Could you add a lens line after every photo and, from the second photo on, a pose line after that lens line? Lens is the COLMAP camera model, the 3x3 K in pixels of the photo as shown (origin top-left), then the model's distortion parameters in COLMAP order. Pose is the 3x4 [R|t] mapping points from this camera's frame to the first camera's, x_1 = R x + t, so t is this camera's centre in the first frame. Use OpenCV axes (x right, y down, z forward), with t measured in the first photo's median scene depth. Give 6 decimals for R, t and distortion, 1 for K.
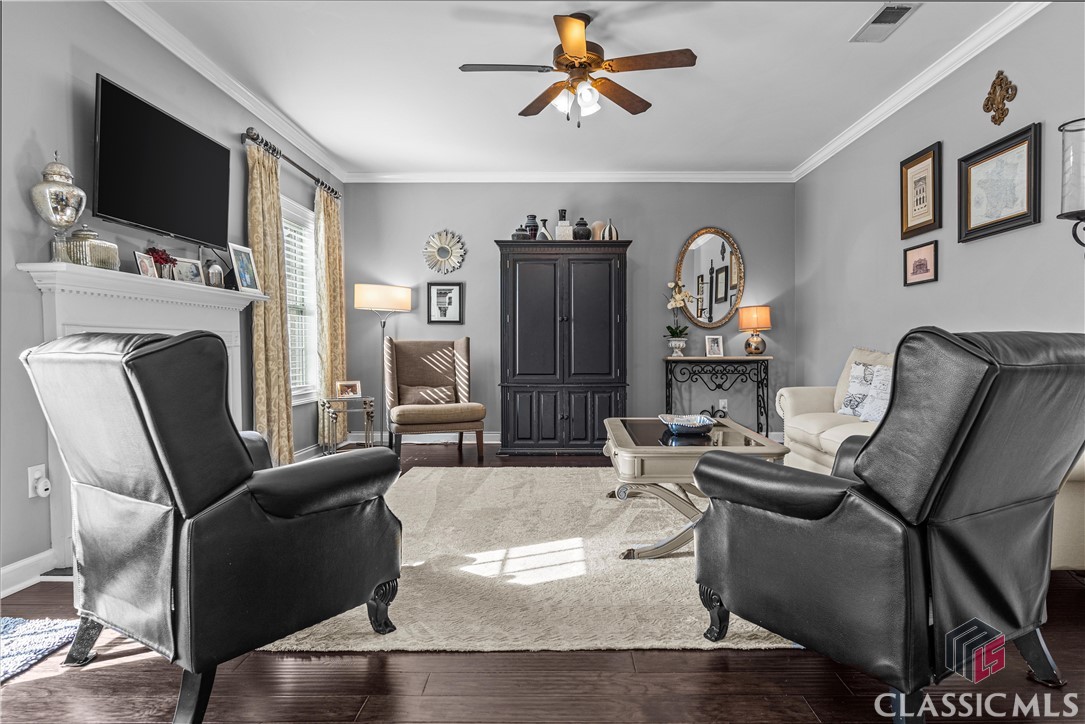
lens RADIAL K [[648.8, 0, 542.5], [0, 648.8, 362.0], [0, 0, 1]] dist [0.002495, 0.000179]
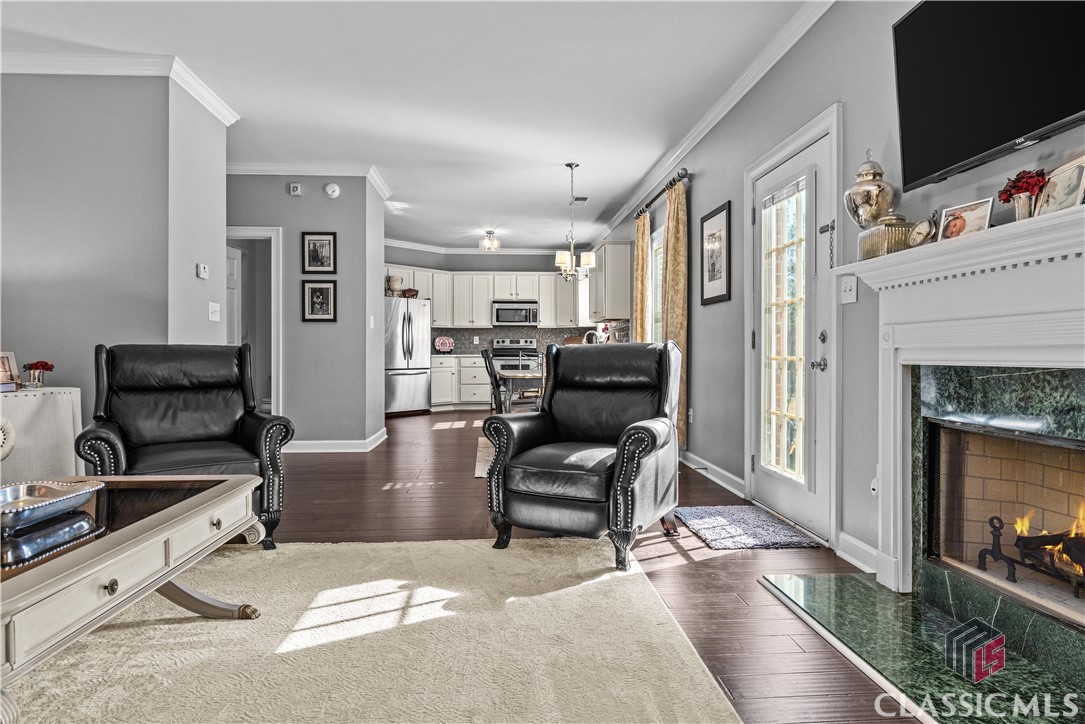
lens RADIAL K [[633.6, 0, 536.6], [0, 633.6, 351.2], [0, 0, 1]] dist [-0.002935, -0.000448]
pose [[-0.995385, 0.002670, -0.095924, -0.074531], [0.000725, 0.999794, 0.020299, -0.018948], [0.095959, 0.020135, -0.995182, 0.934703]]
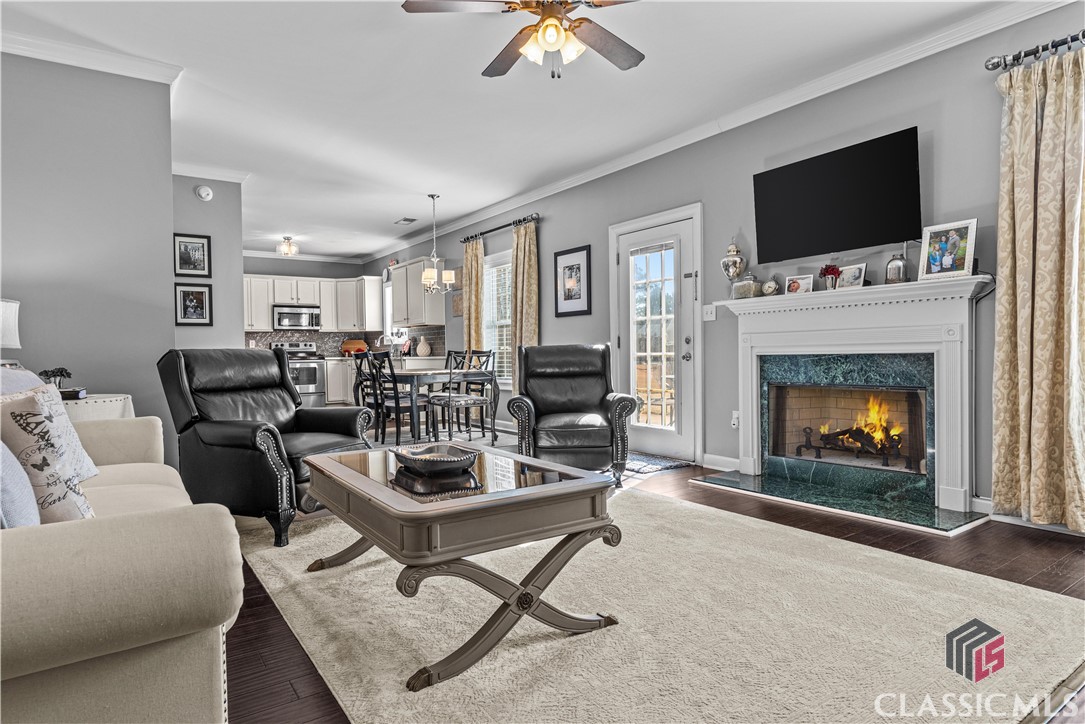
lens RADIAL K [[619.8, 0, 542.5], [0, 619.8, 362.0], [0, 0, 1]] dist [-0.005425, -0.000508]
pose [[-0.800707, 0.024241, -0.598565, 0.339508], [0.004042, 0.999377, 0.035066, -0.020896], [0.599042, 0.025658, -0.800306, 1.005242]]
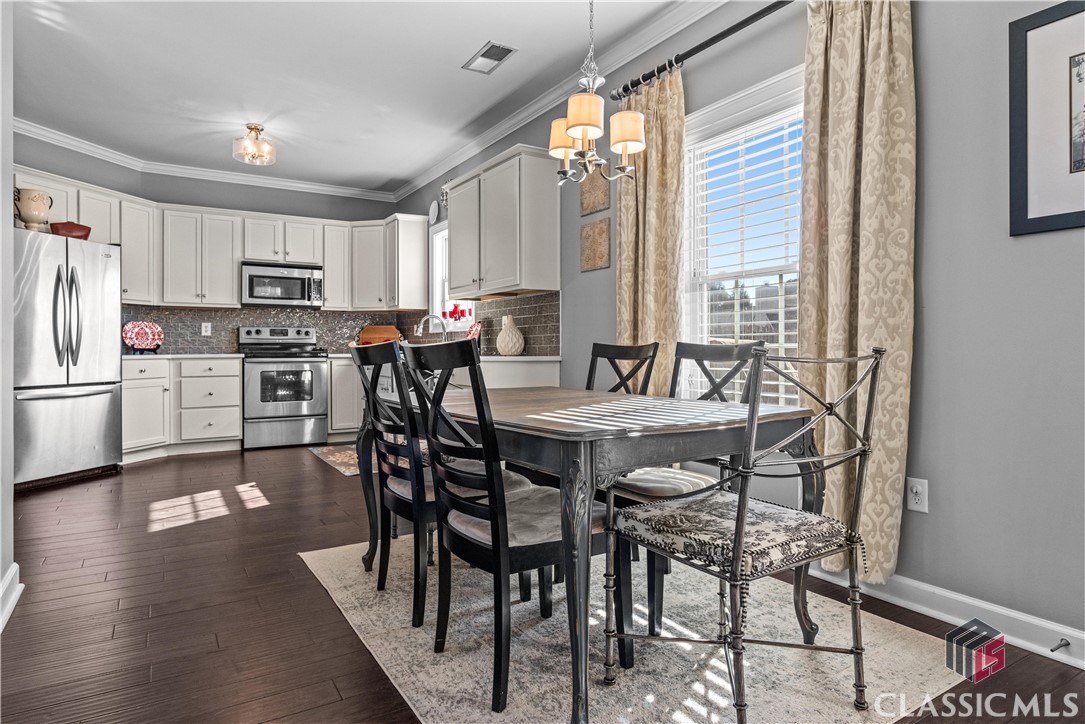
lens RADIAL K [[634.0, 0, 534.4], [0, 634.0, 346.6], [0, 0, 1]] dist [-0.001203, -0.000193]
pose [[-0.841655, 0.001672, -0.540013, 0.038599], [-0.007965, 0.999848, 0.015508, -0.004269], [0.539957, 0.017354, -0.841514, 0.234869]]
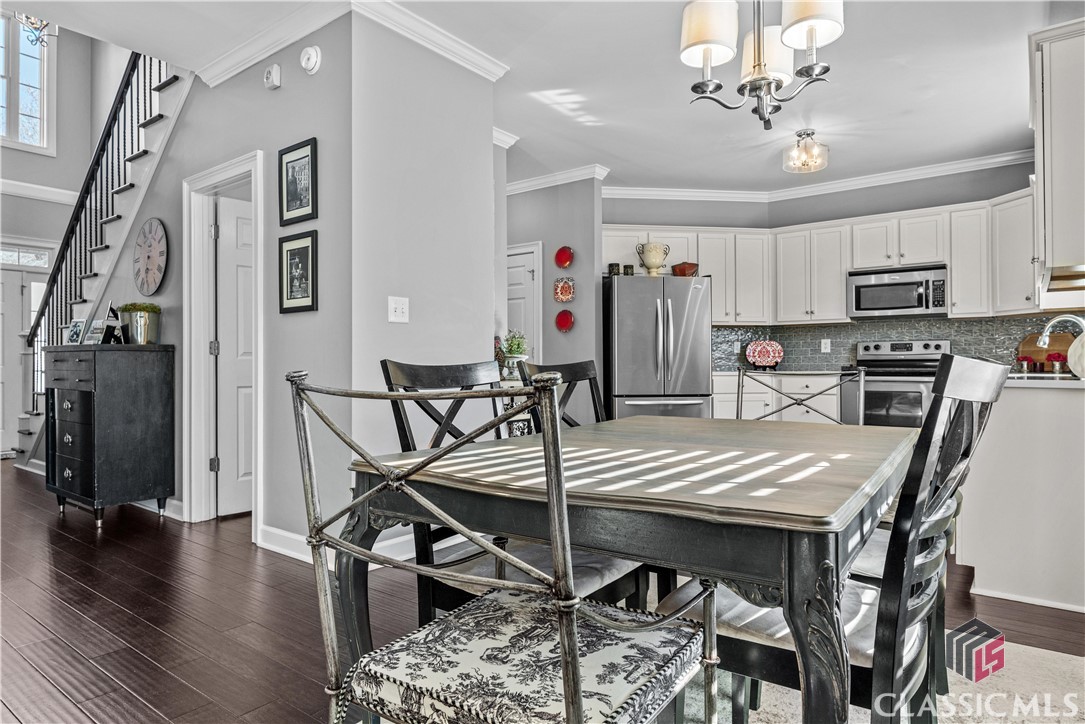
lens RADIAL K [[648.8, 0, 542.5], [0, 648.8, 362.0], [0, 0, 1]] dist [0.002495, 0.000179]
pose [[-0.812285, 0.007604, 0.583211, -0.332372], [0.016460, 0.999816, 0.009889, -0.004204], [-0.583029, 0.017632, -0.812260, 0.183144]]
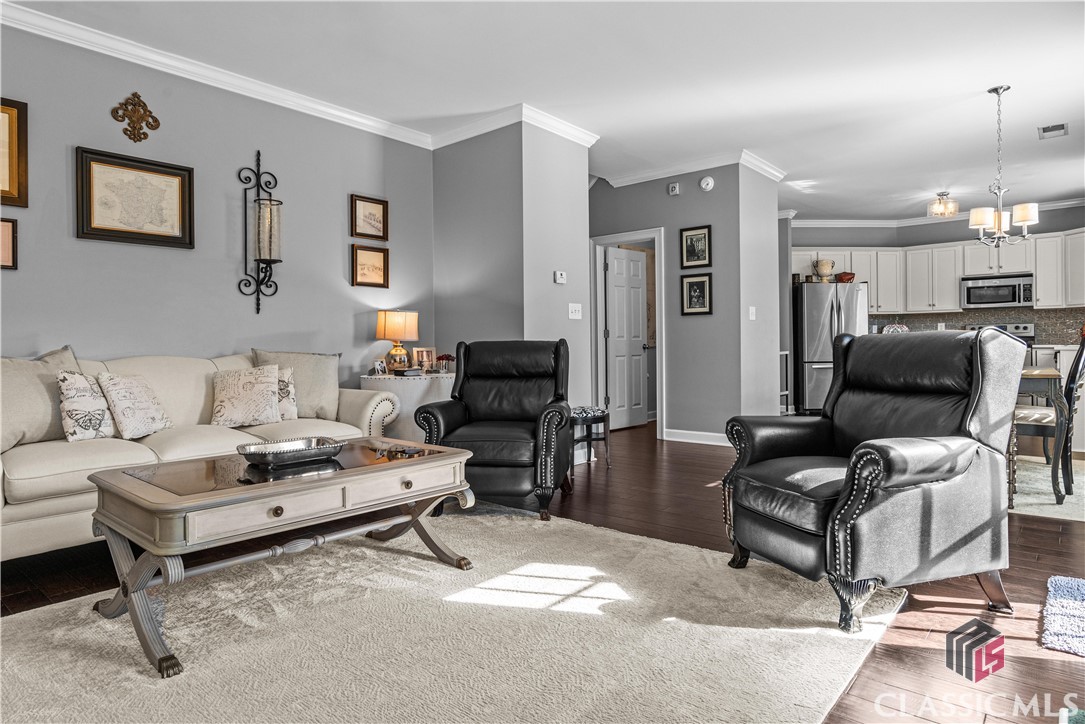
lens RADIAL K [[634.0, 0, 534.4], [0, 634.0, 346.6], [0, 0, 1]] dist [-0.001203, -0.000193]
pose [[-0.778157, 0.009413, 0.627999, -0.279521], [0.025575, 0.999533, 0.016708, -0.018212], [-0.627549, 0.029063, -0.778035, 0.859754]]
